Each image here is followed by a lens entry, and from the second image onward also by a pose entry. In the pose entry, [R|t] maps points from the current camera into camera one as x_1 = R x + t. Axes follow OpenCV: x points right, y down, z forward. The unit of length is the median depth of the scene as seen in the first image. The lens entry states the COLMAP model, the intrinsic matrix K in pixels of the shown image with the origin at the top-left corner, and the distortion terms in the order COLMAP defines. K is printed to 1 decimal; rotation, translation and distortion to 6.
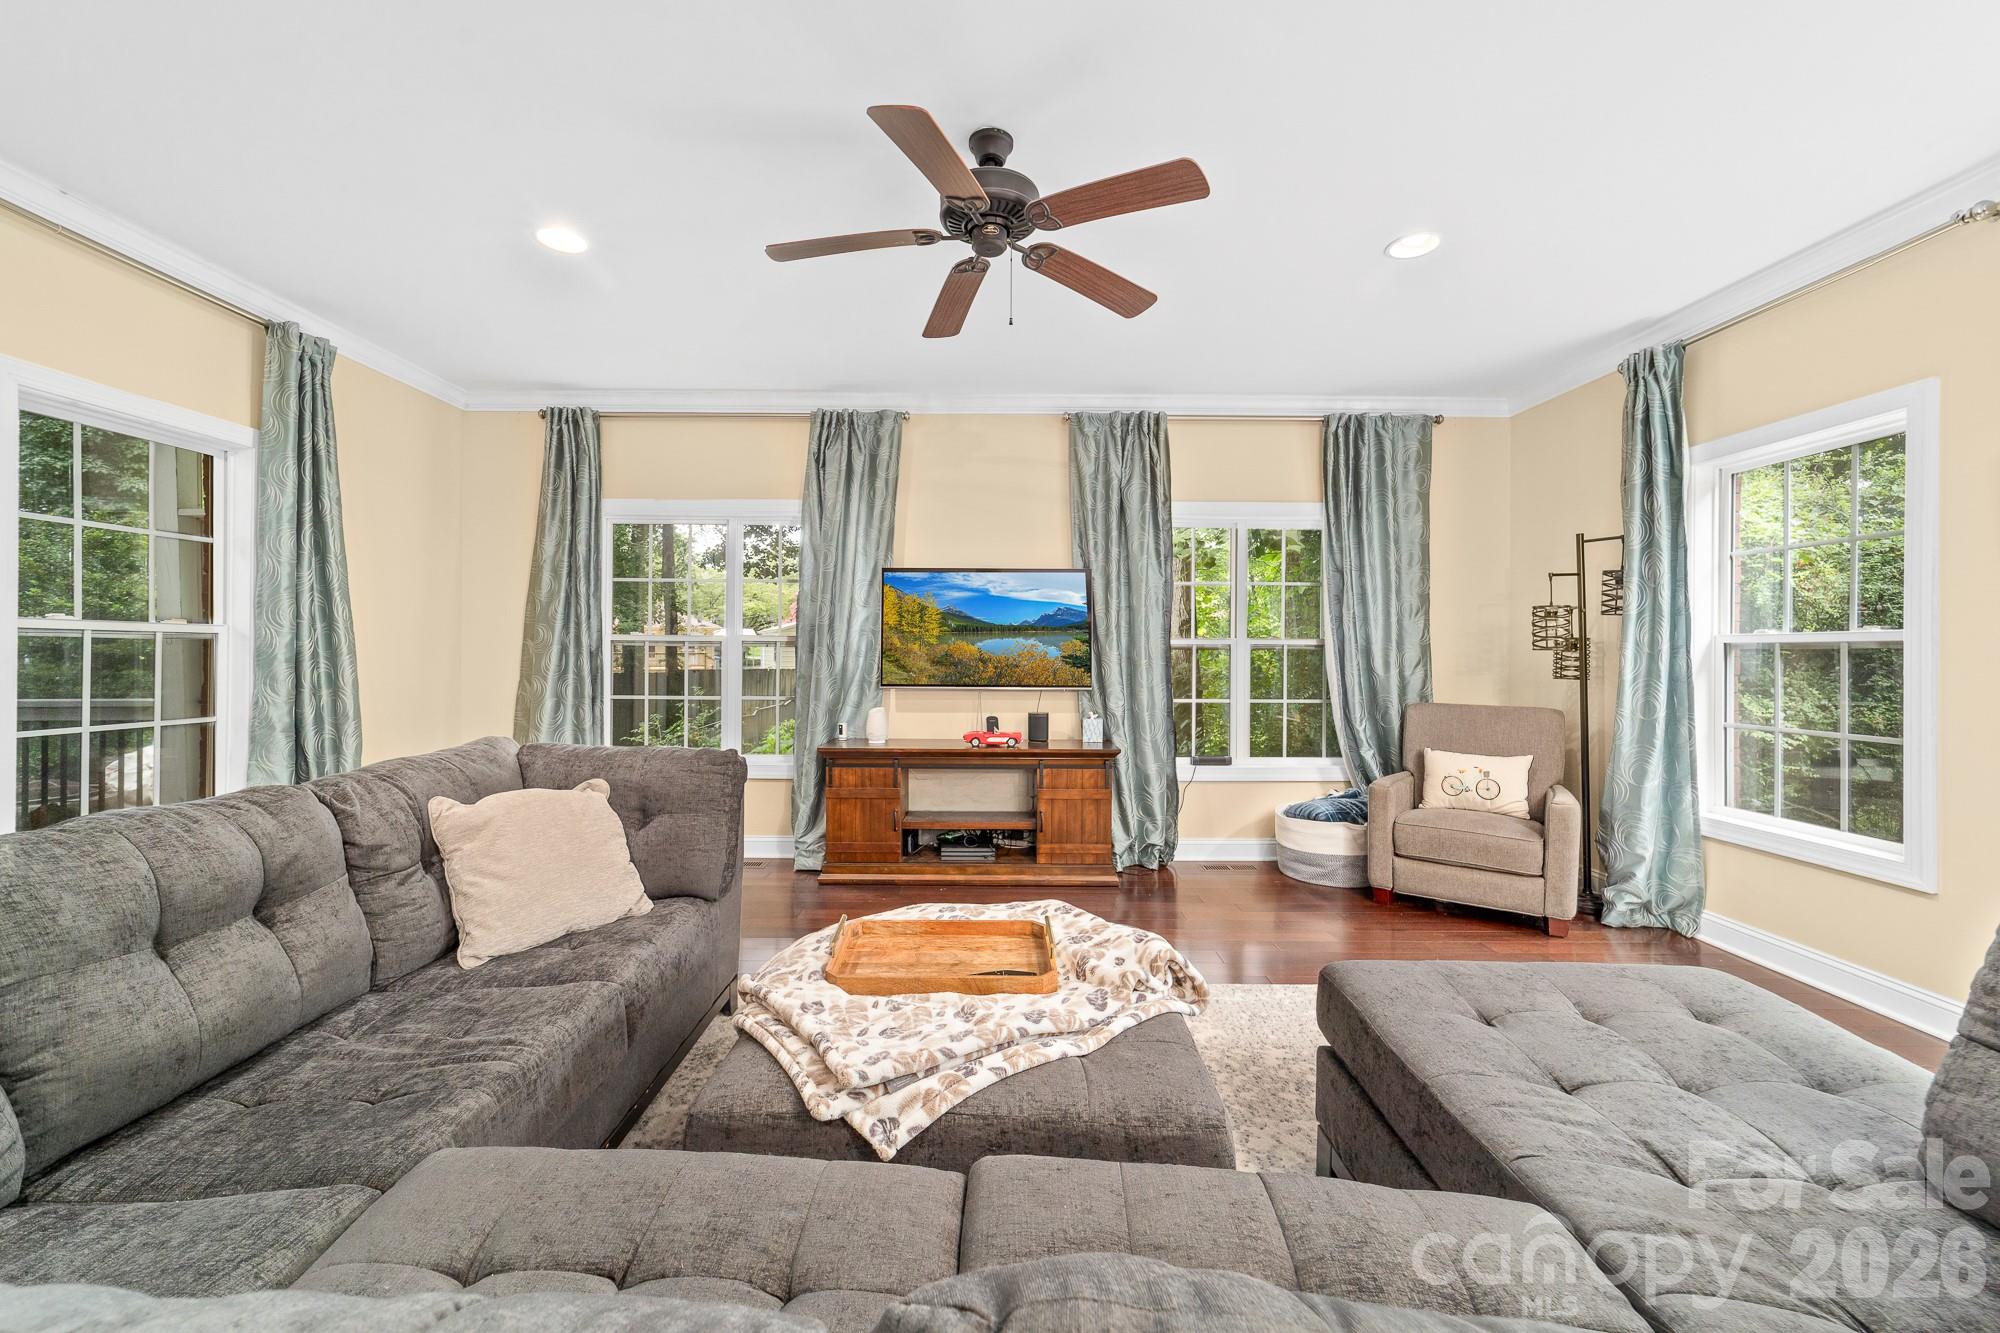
lens RADIAL K [[772.6, 0, 989.3], [0, 772.6, 647.2], [0, 0, 1]] dist [-0.014305, 0.006452]
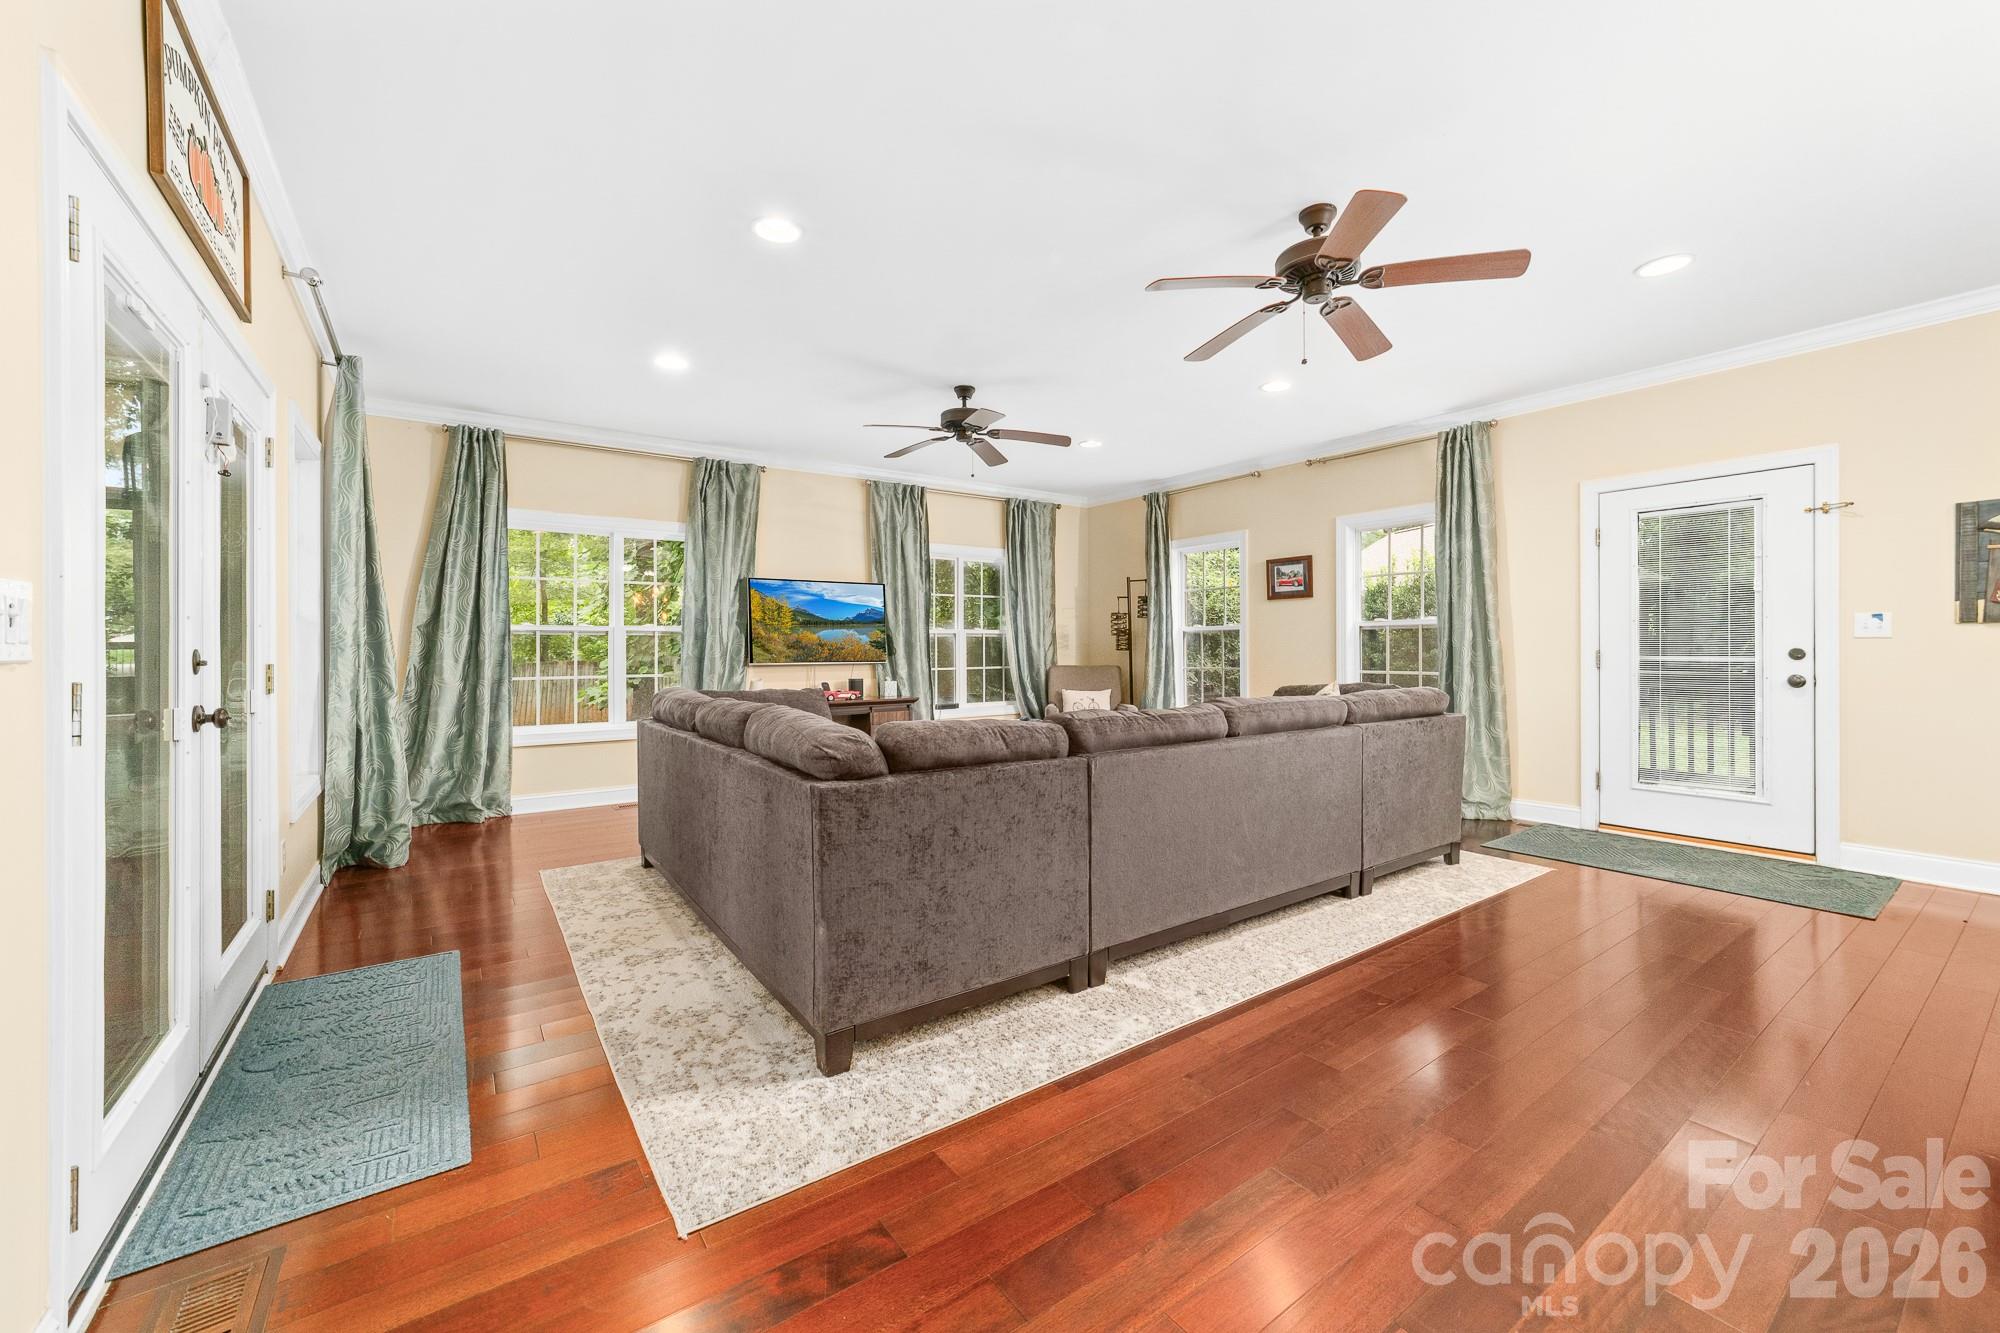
lens RADIAL K [[772.6, 0, 994.9], [0, 772.6, 659.3], [0, 0, 1]] dist [-0.014305, 0.006452]
pose [[0.820014, -0.019291, 0.572018, -0.573750], [0.009286, 0.999749, 0.020405, 0.019261], [-0.572268, -0.011421, 0.819987, -0.388364]]
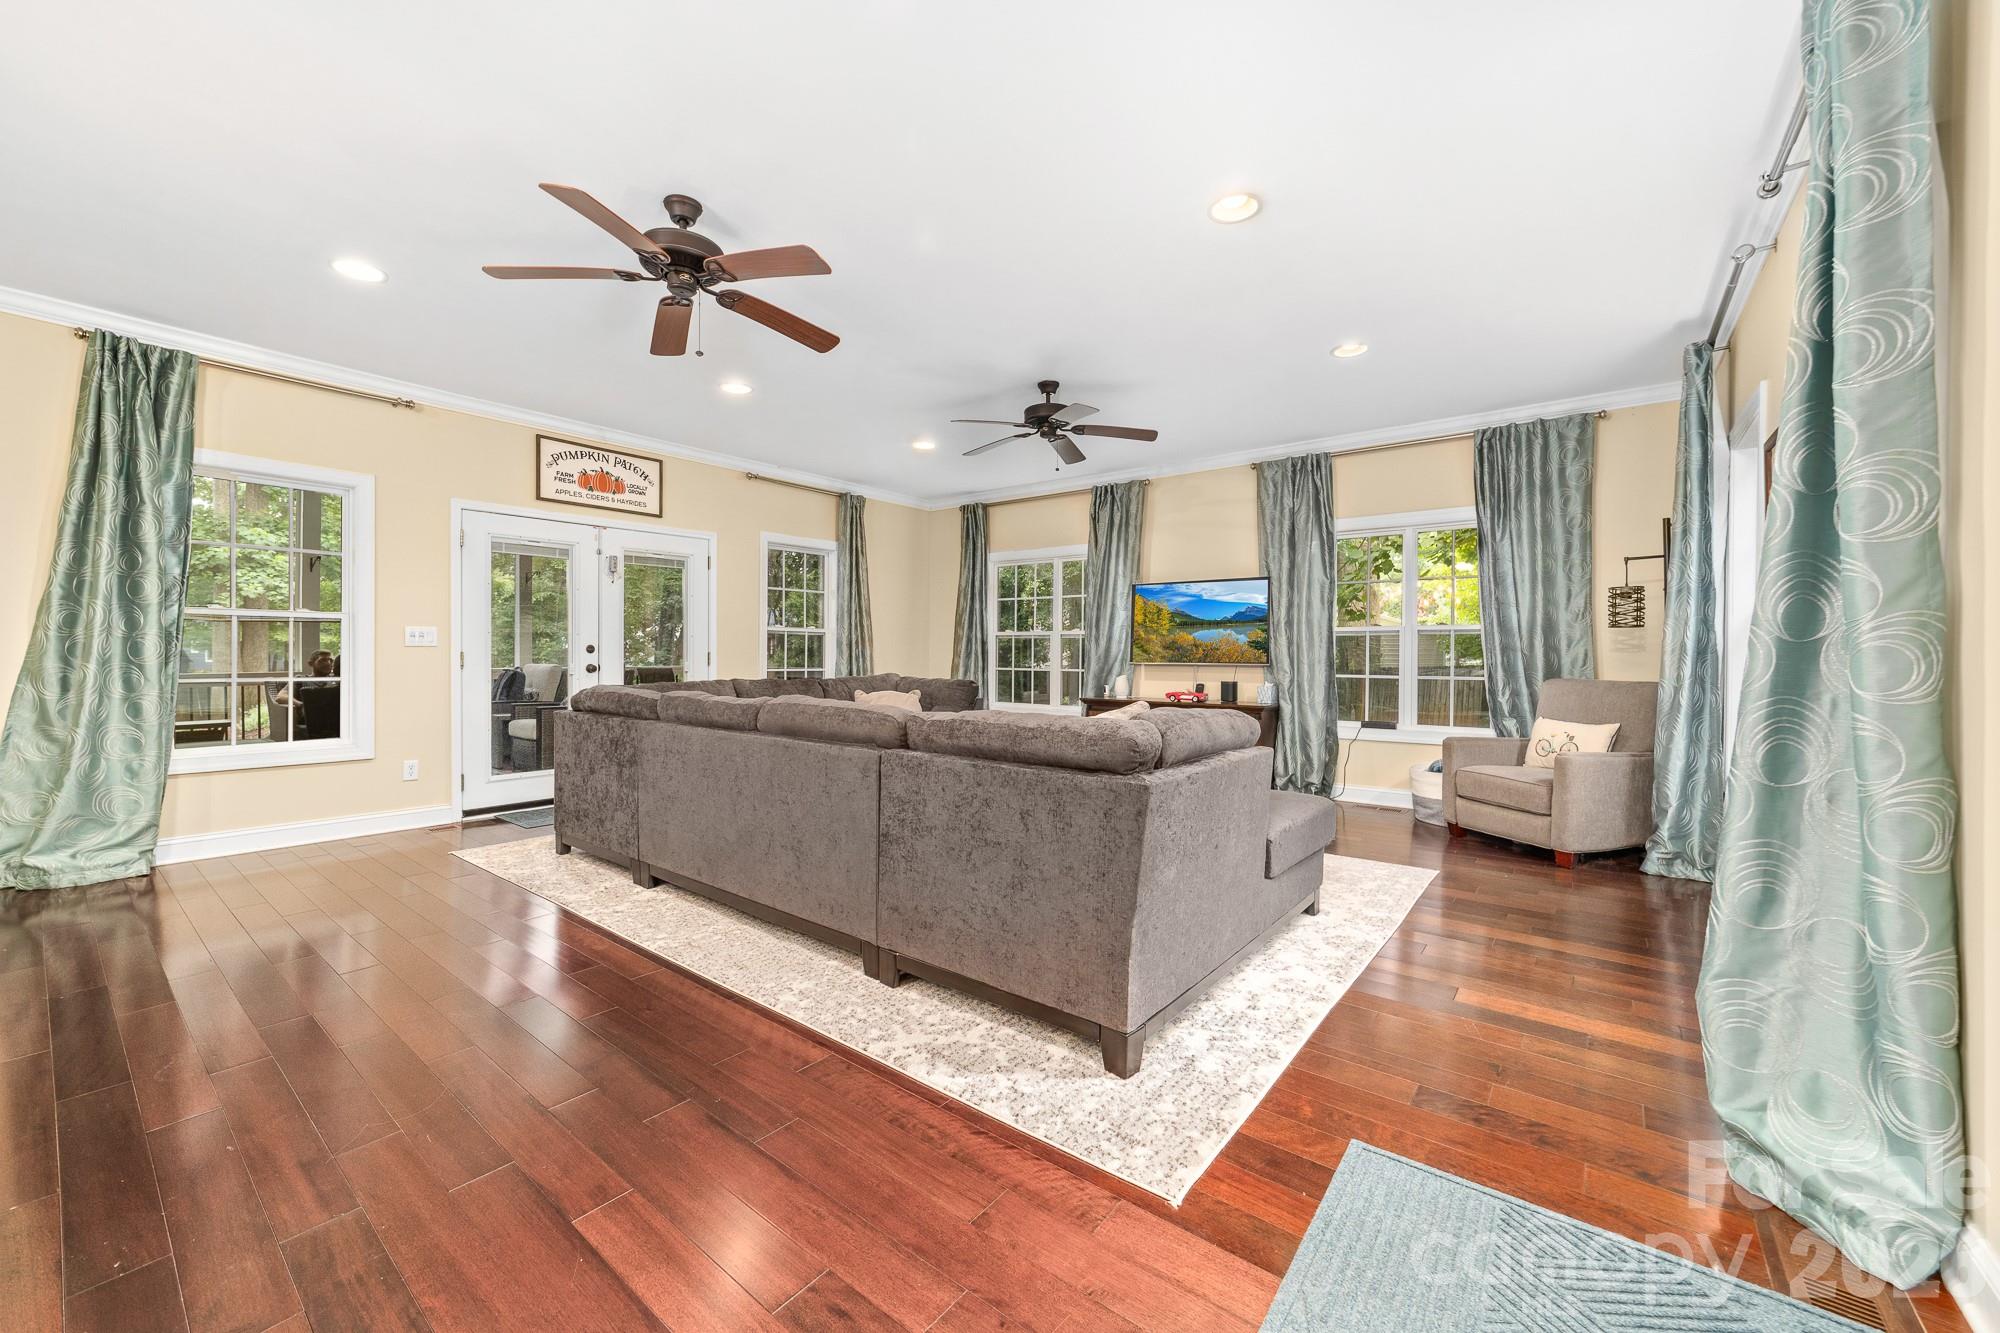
lens RADIAL K [[772.6, 0, 994.2], [0, 772.6, 659.4], [0, 0, 1]] dist [-0.014305, 0.006452]
pose [[0.785467, 0.002608, -0.618898, 0.590125], [0.001664, 0.999979, 0.006326, 0.034297], [0.618901, -0.005998, 0.785446, -0.362337]]
